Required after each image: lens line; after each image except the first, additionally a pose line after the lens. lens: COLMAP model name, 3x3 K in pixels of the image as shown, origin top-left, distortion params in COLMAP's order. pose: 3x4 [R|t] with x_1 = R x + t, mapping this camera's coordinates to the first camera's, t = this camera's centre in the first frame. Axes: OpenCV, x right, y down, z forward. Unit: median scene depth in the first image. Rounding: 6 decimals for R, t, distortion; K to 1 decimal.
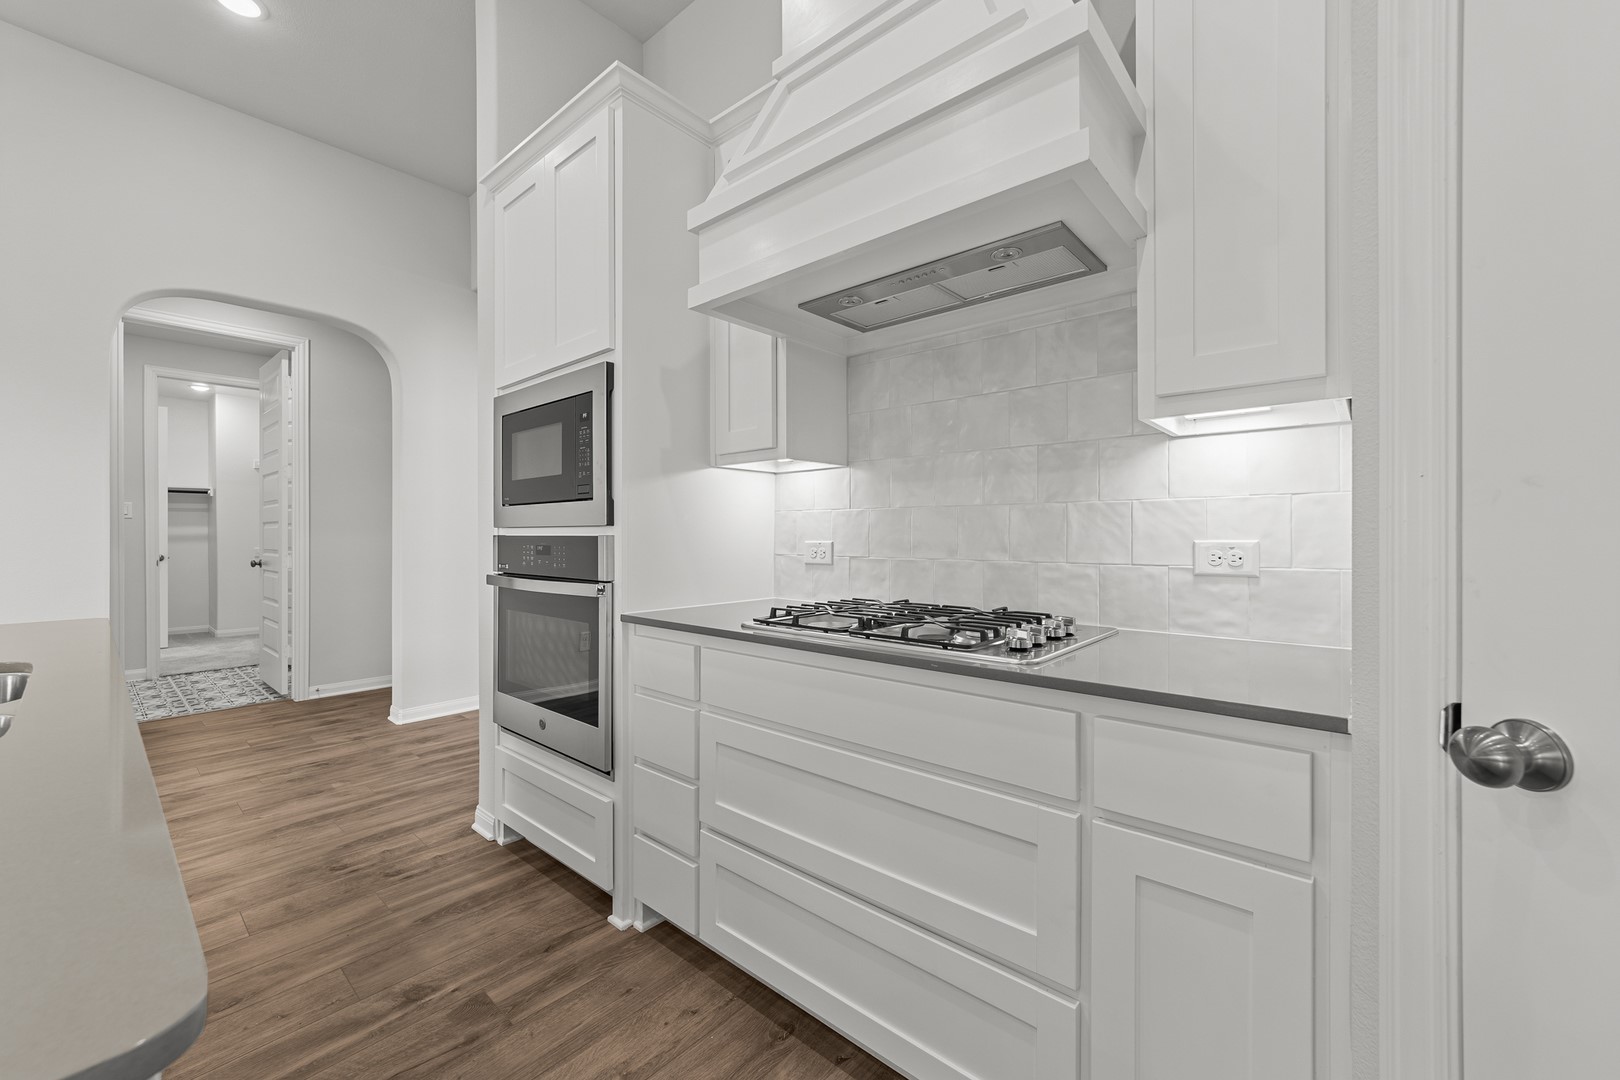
lens RADIAL K [[644.3, 0, 810.9], [0, 644.3, 532.7], [0, 0, 1]] dist [-0.016304, 0.009696]
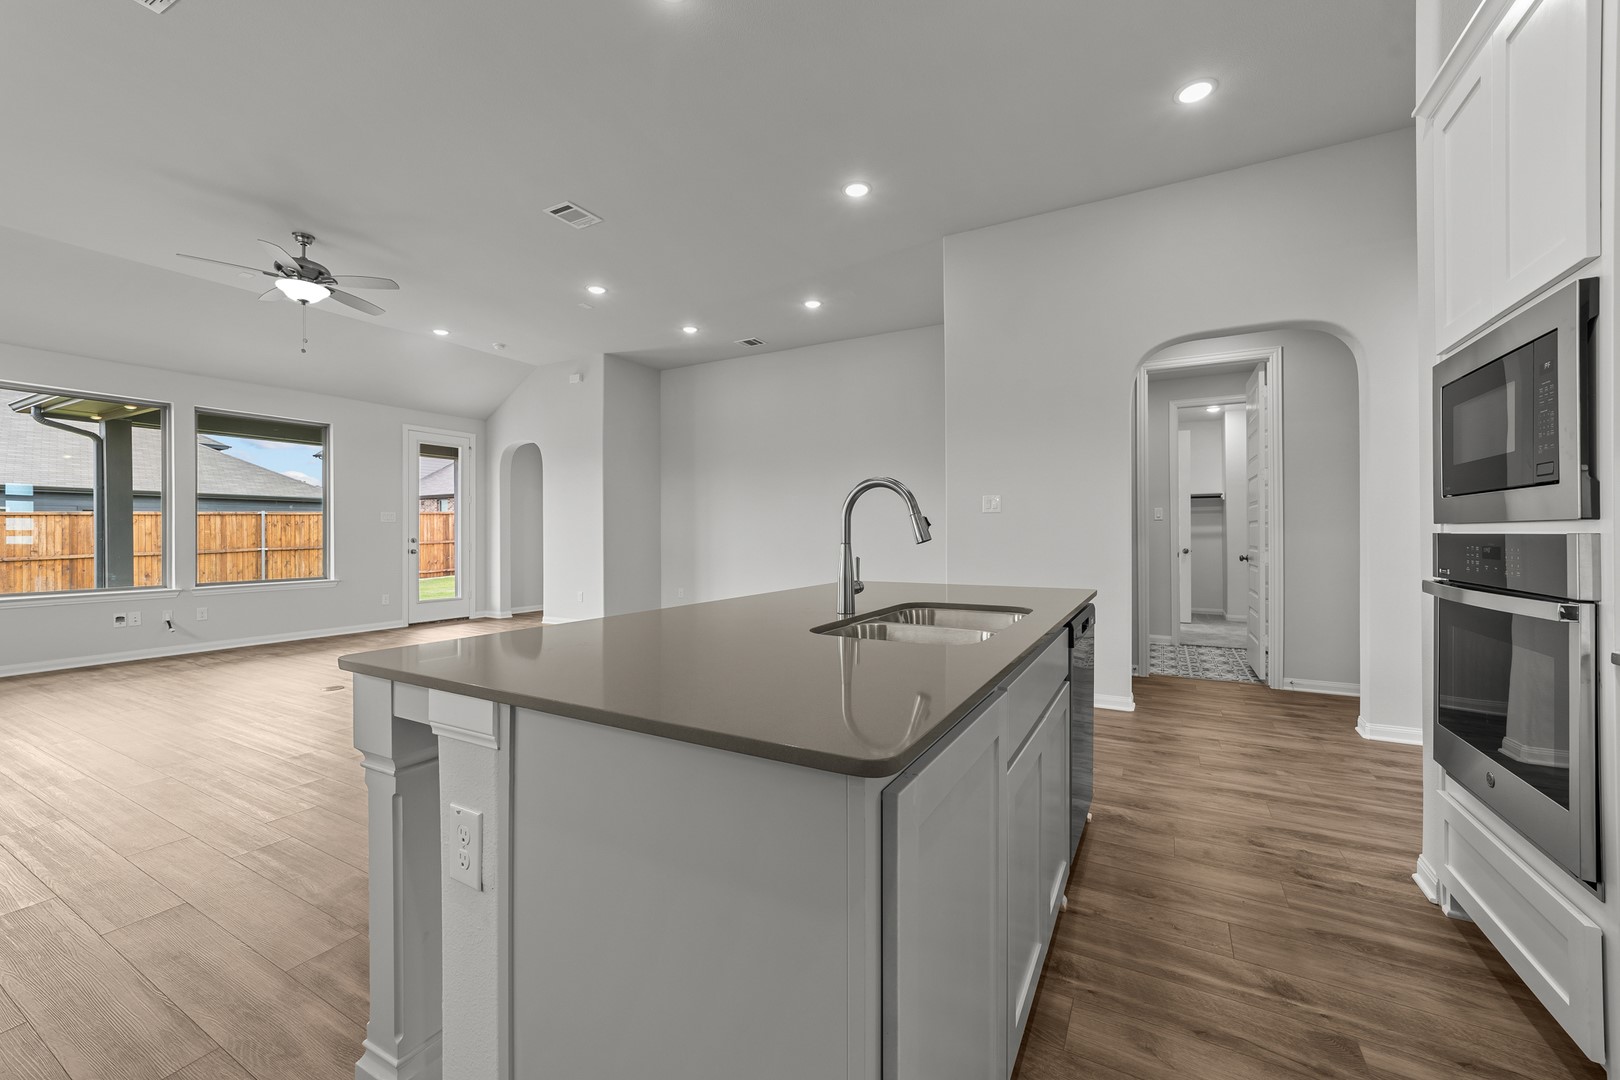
lens RADIAL K [[640.4, 0, 809.9], [0, 640.4, 530.7], [0, 0, 1]] dist [-0.014845, 0.008202]
pose [[0.208840, -0.002735, -0.977946, 0.143081], [0.002964, 0.999993, -0.002164, -0.000054], [0.977945, -0.002447, 0.208847, 0.045159]]
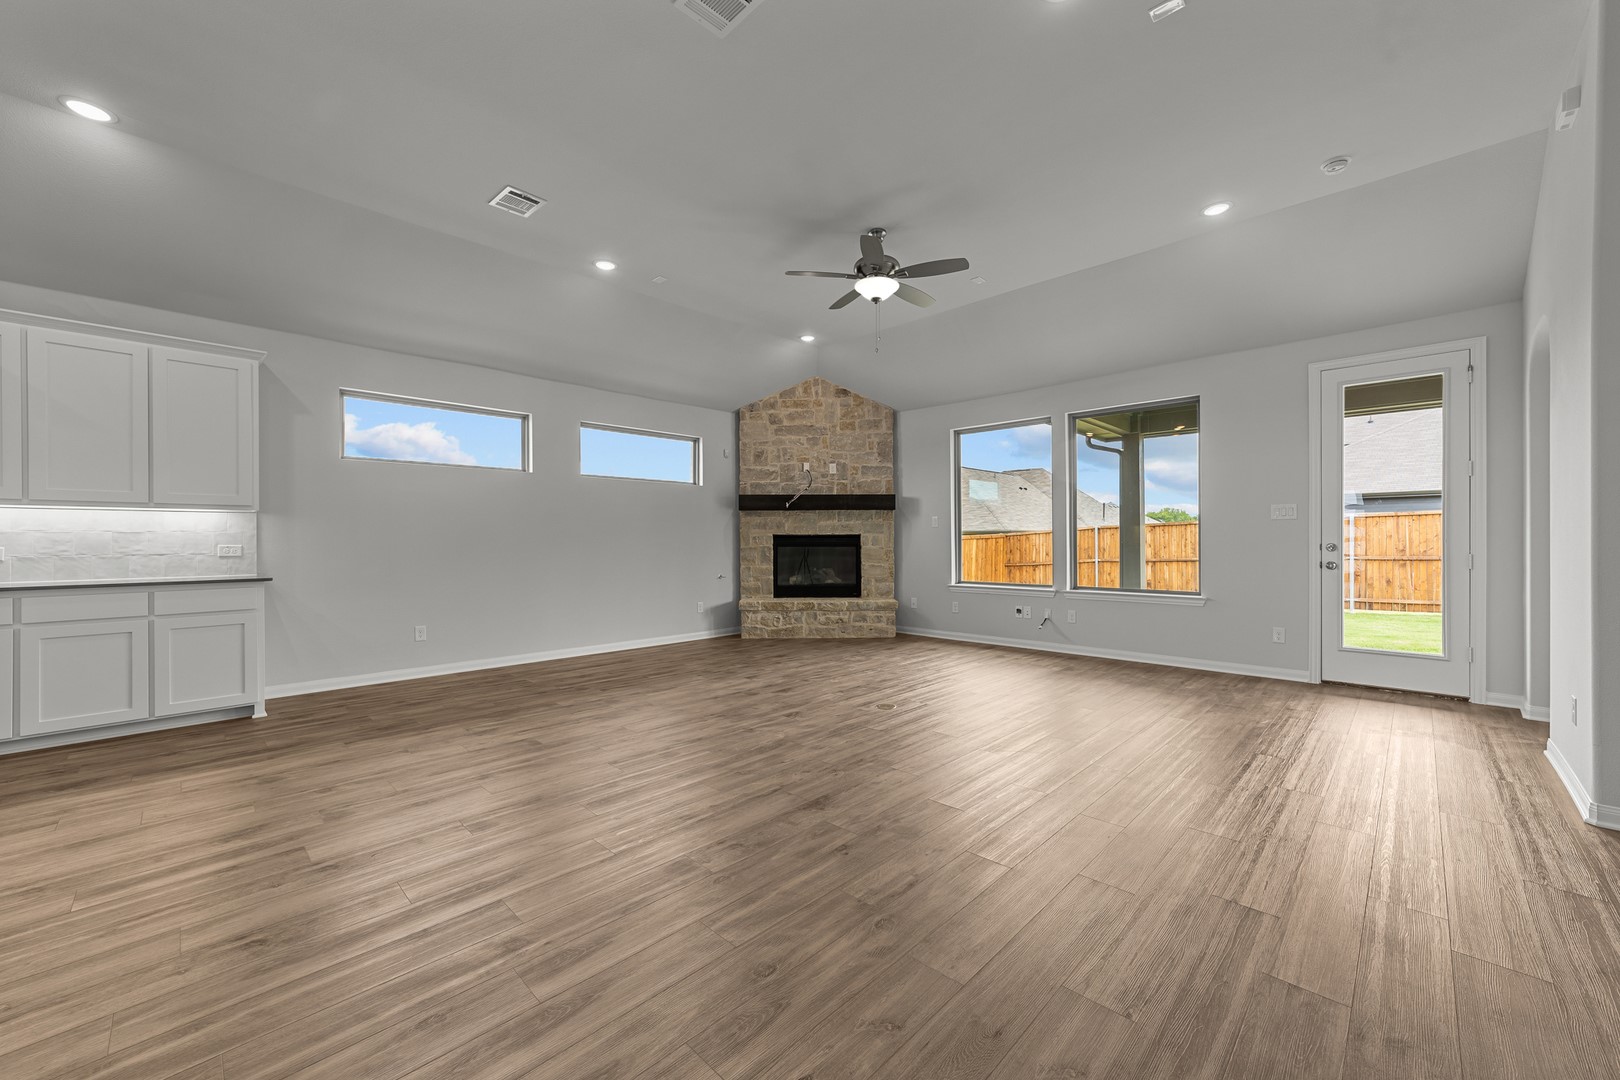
lens RADIAL K [[628.3, 0, 815.3], [0, 628.3, 542.7], [0, 0, 1]] dist [-0.009739, 0.000188]
pose [[-0.998837, 0.006109, 0.047835, -2.077089], [0.006220, 0.999978, 0.002175, 0.006986], [-0.047820, 0.002470, -0.998853, 0.849695]]
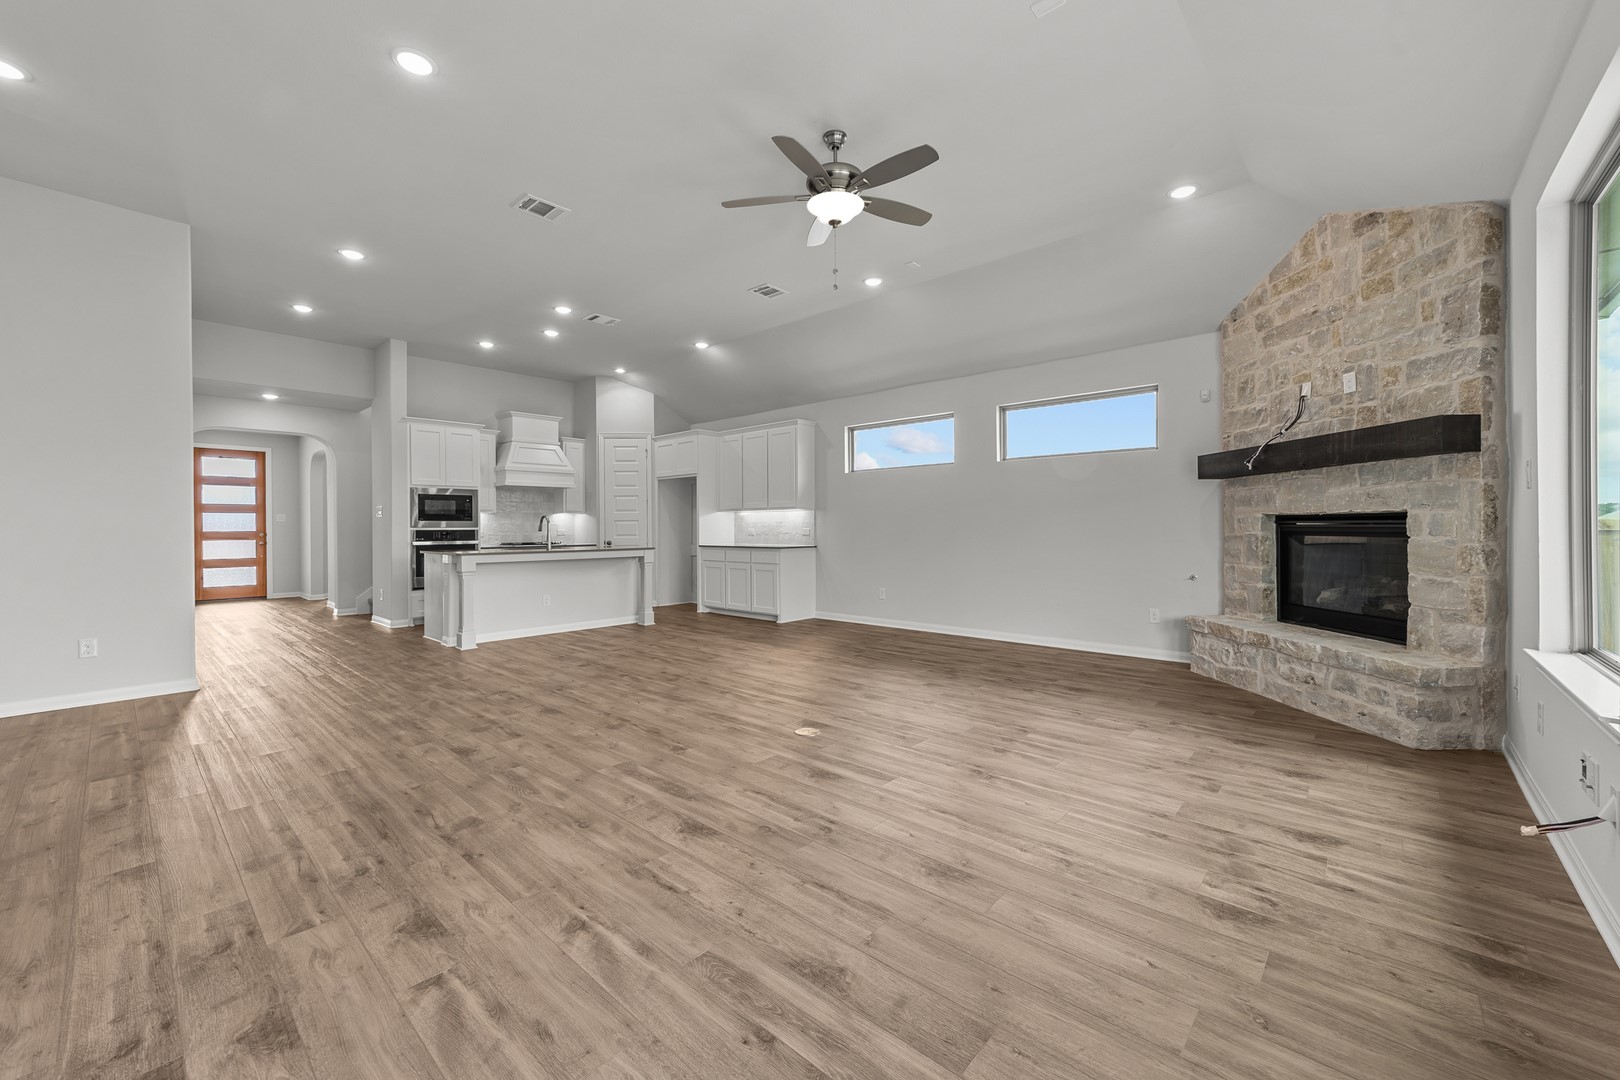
lens RADIAL K [[640.4, 0, 809.9], [0, 640.4, 530.7], [0, 0, 1]] dist [-0.014845, 0.008202]
pose [[0.015188, -0.003544, 0.999878, -3.749164], [0.004710, 0.999983, 0.003473, 0.006729], [-0.999874, 0.004657, 0.015204, -1.065119]]
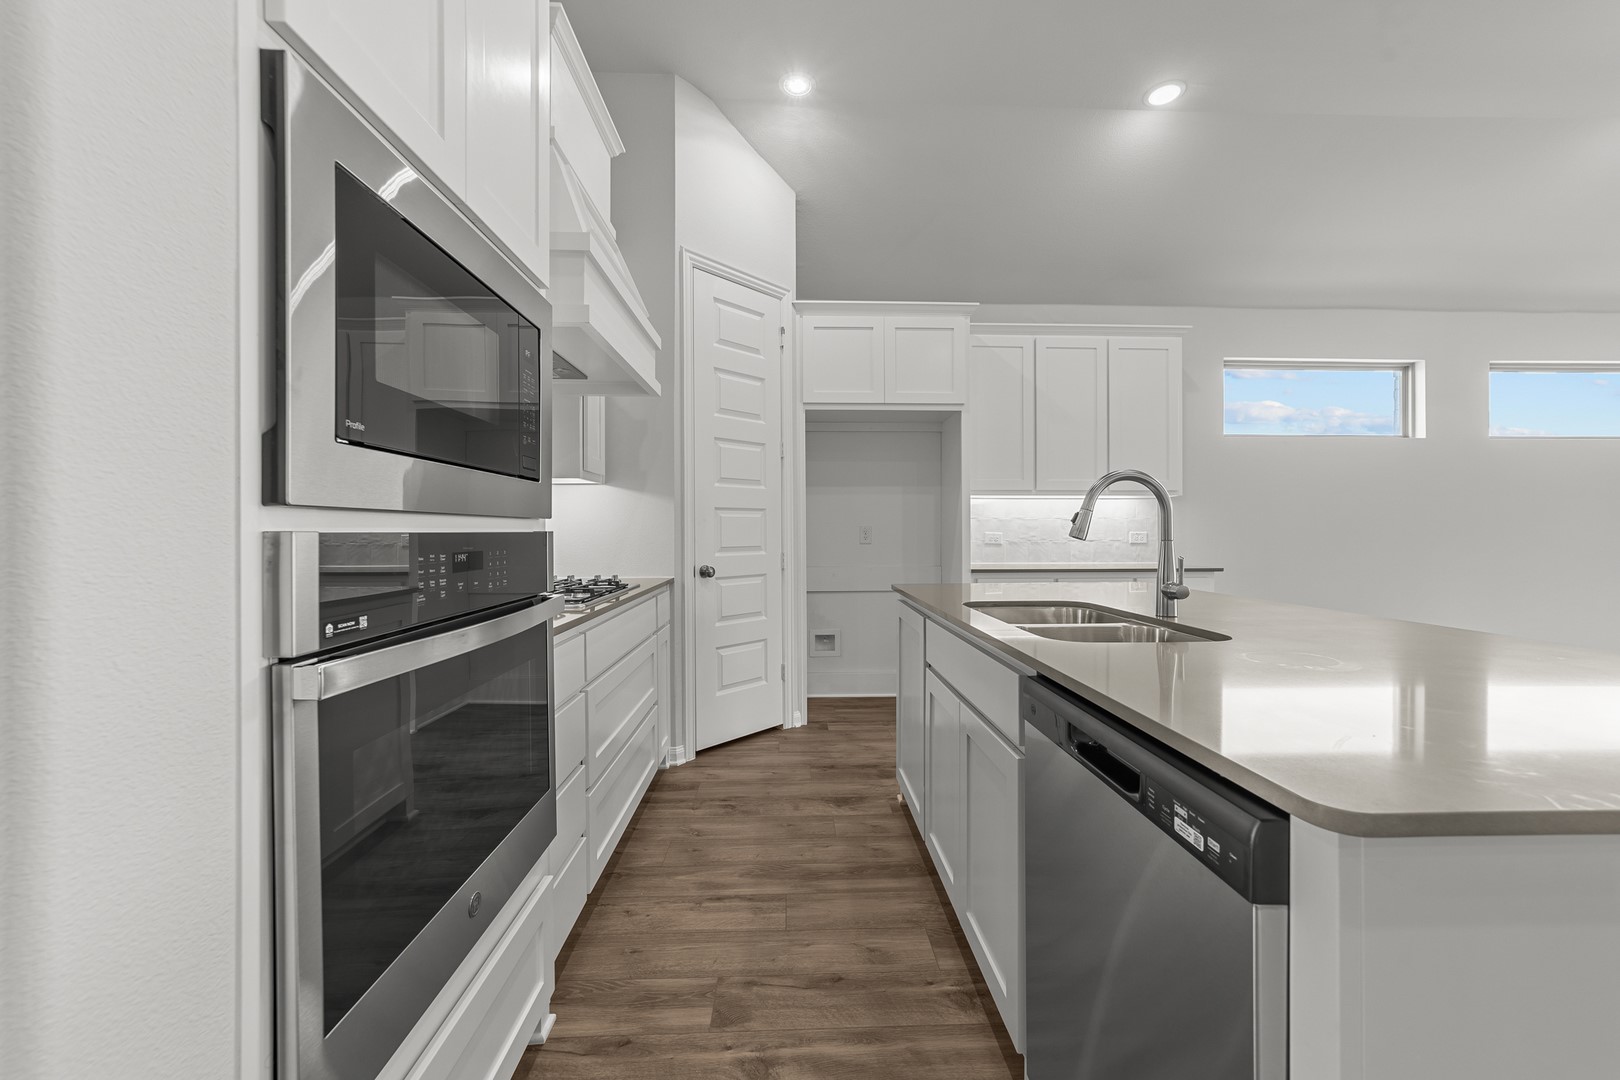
lens RADIAL K [[627.8, 0, 813.0], [0, 627.8, 533.3], [0, 0, 1]] dist [-0.009764, 0.000098]
pose [[-0.688190, -0.000865, 0.725530, -0.880671], [0.001769, 0.999994, 0.002870, 0.003908], [-0.725528, 0.003258, -0.688185, 1.052365]]
